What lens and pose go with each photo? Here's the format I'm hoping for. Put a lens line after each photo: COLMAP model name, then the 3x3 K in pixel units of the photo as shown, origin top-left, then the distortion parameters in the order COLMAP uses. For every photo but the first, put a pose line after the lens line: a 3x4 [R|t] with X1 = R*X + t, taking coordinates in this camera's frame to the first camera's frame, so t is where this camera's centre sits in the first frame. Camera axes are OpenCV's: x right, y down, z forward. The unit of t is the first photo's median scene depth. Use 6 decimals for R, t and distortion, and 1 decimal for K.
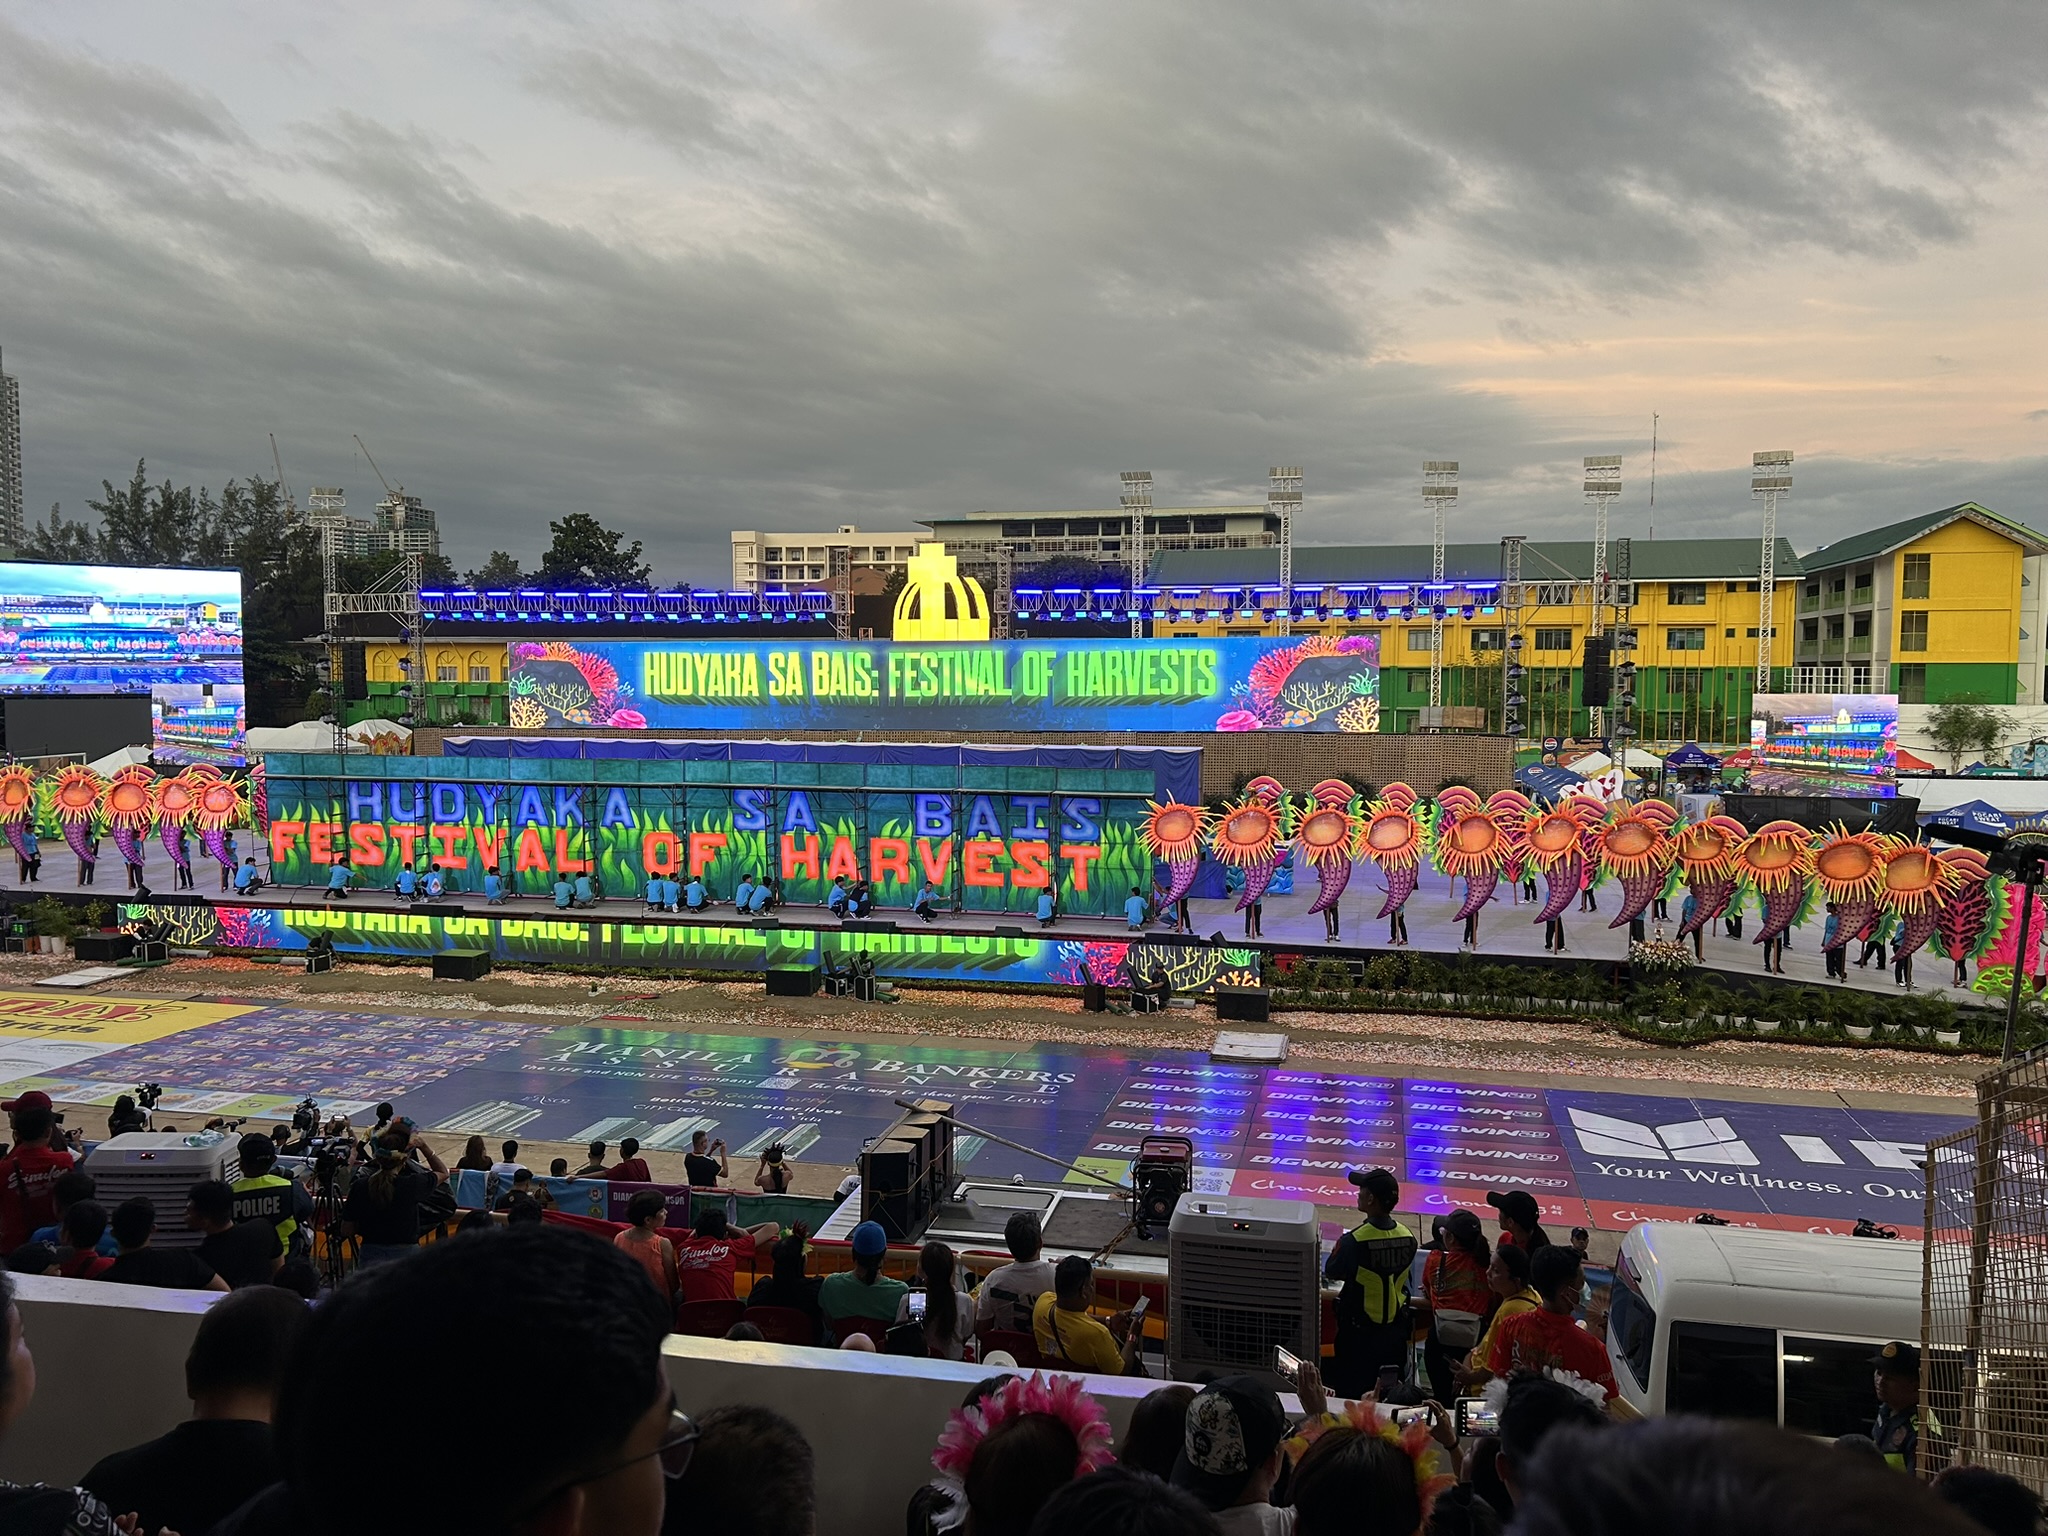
lens RADIAL K [[1525.6, 0, 1022.7], [0, 1525.6, 747.8], [0, 0, 1]] dist [0.097943, -0.142605]
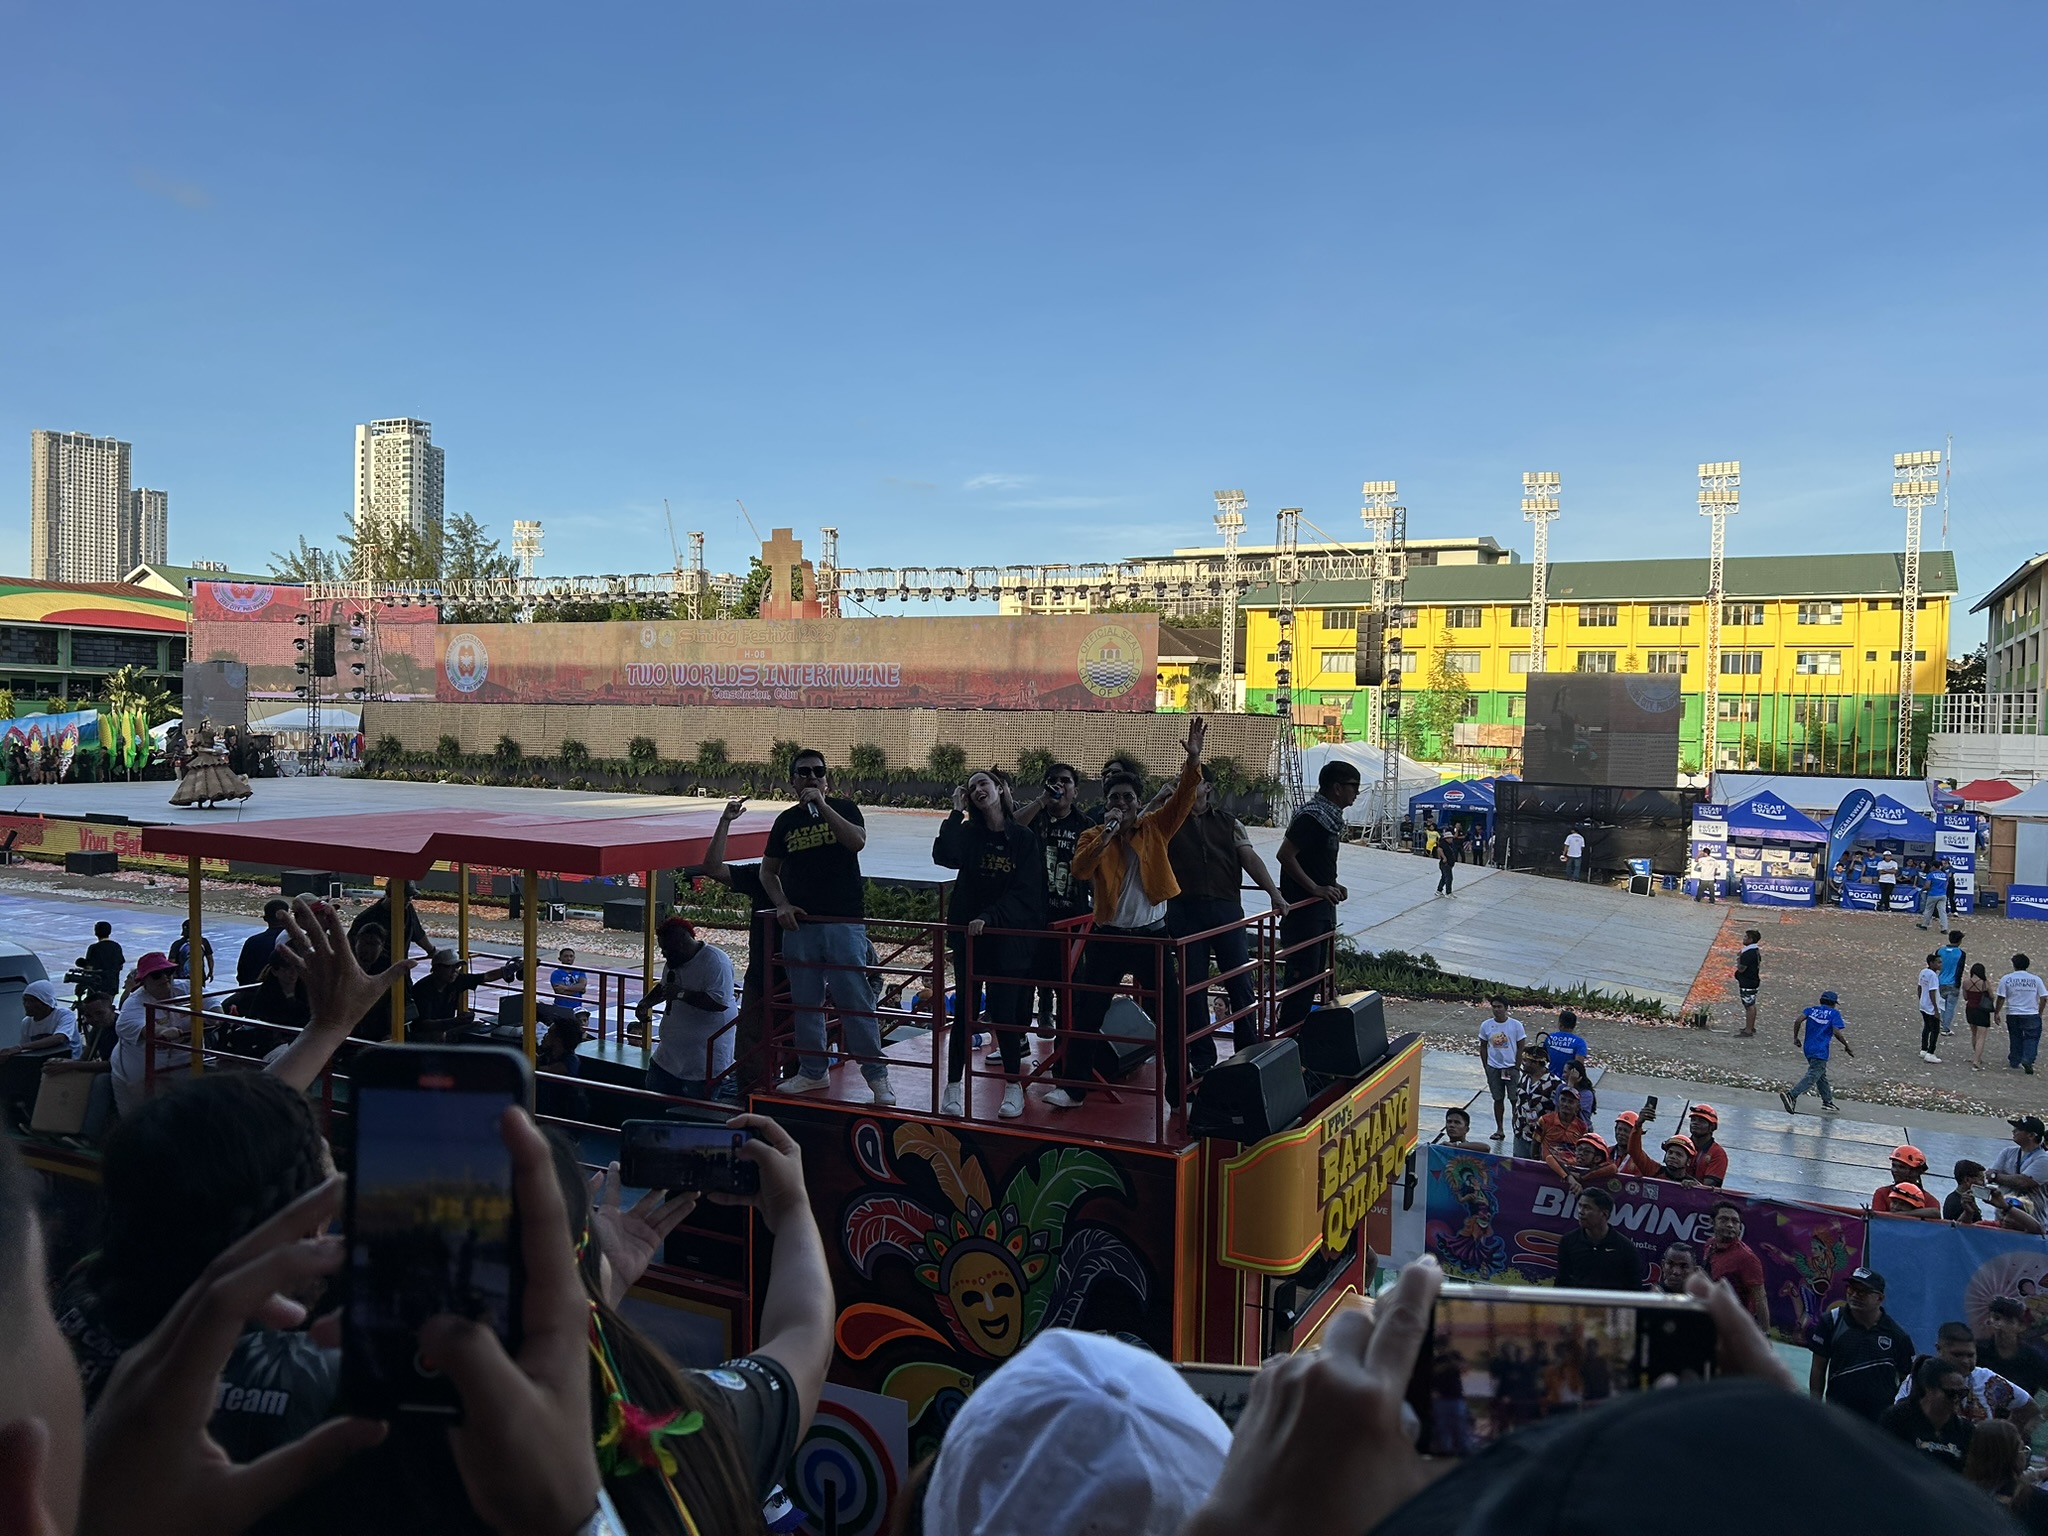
lens RADIAL K [[1525.6, 0, 1022.7], [0, 1525.6, 747.8], [0, 0, 1]] dist [0.097943, -0.142605]
pose [[0.969433, 0.023806, -0.244200, 0.474692], [-0.033415, 0.998819, -0.035279, 0.061088], [0.243072, 0.042361, 0.969083, 0.052634]]
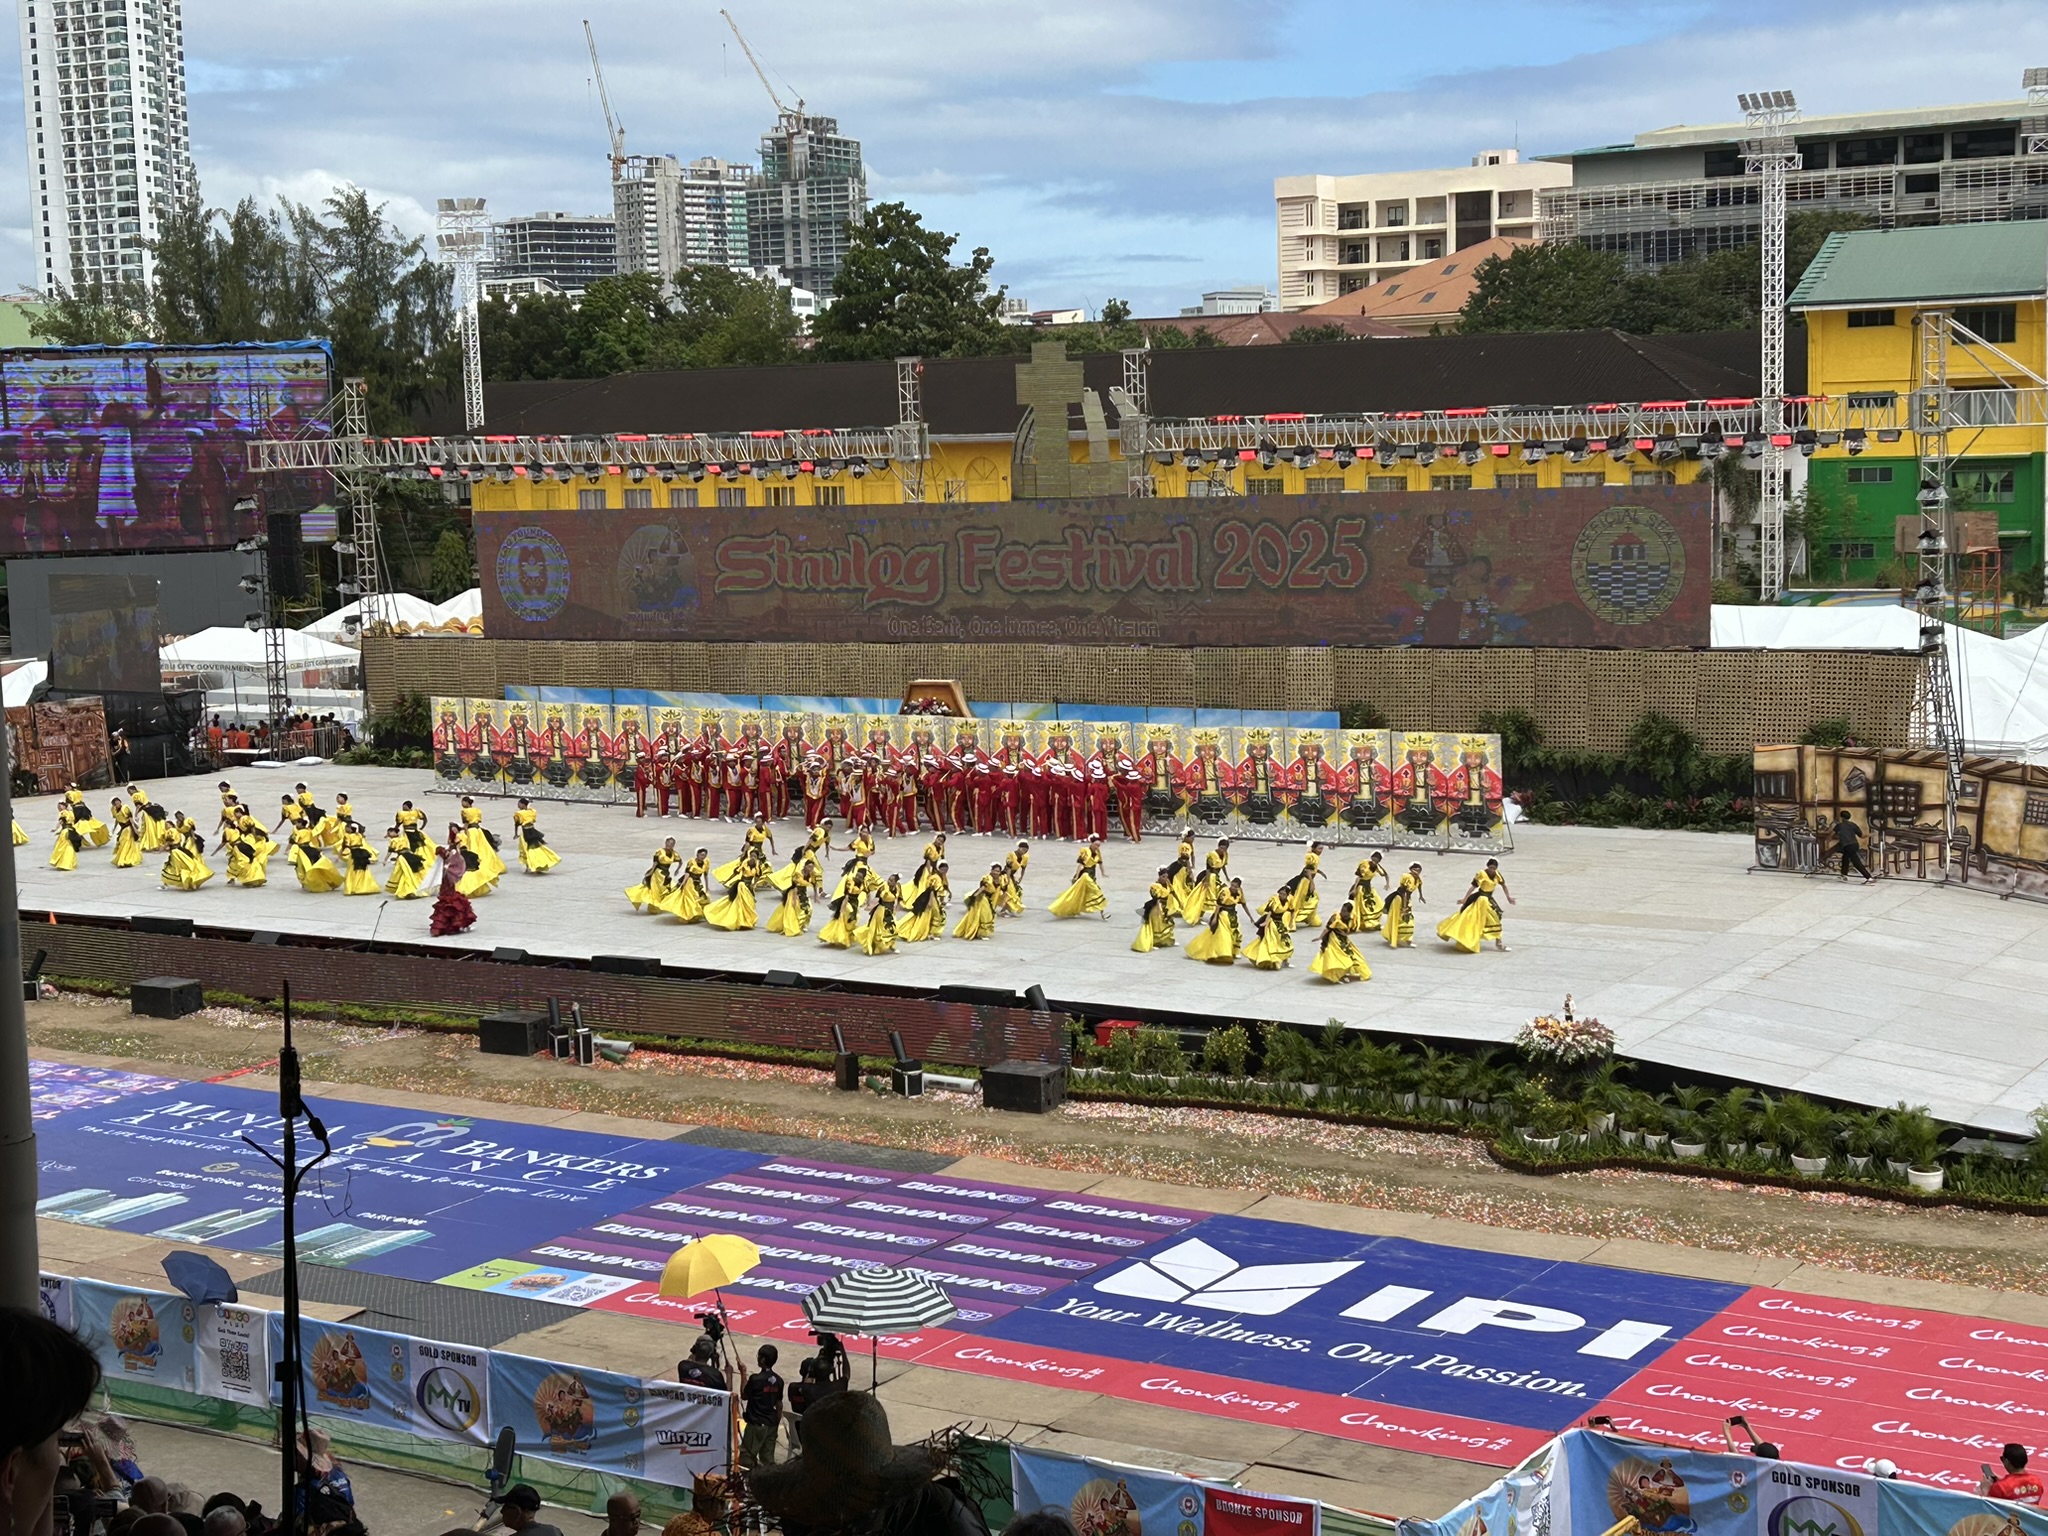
lens RADIAL K [[3032.5, 0, 1024.0], [0, 3032.5, 768.0], [0, 0, 1]] dist [0.302501, -1.490223]
pose [[0.943824, 0.006300, -0.330388, 0.458067], [0.017172, 0.997532, 0.068077, -0.059638], [0.330001, -0.069926, 0.941387, -0.250278]]
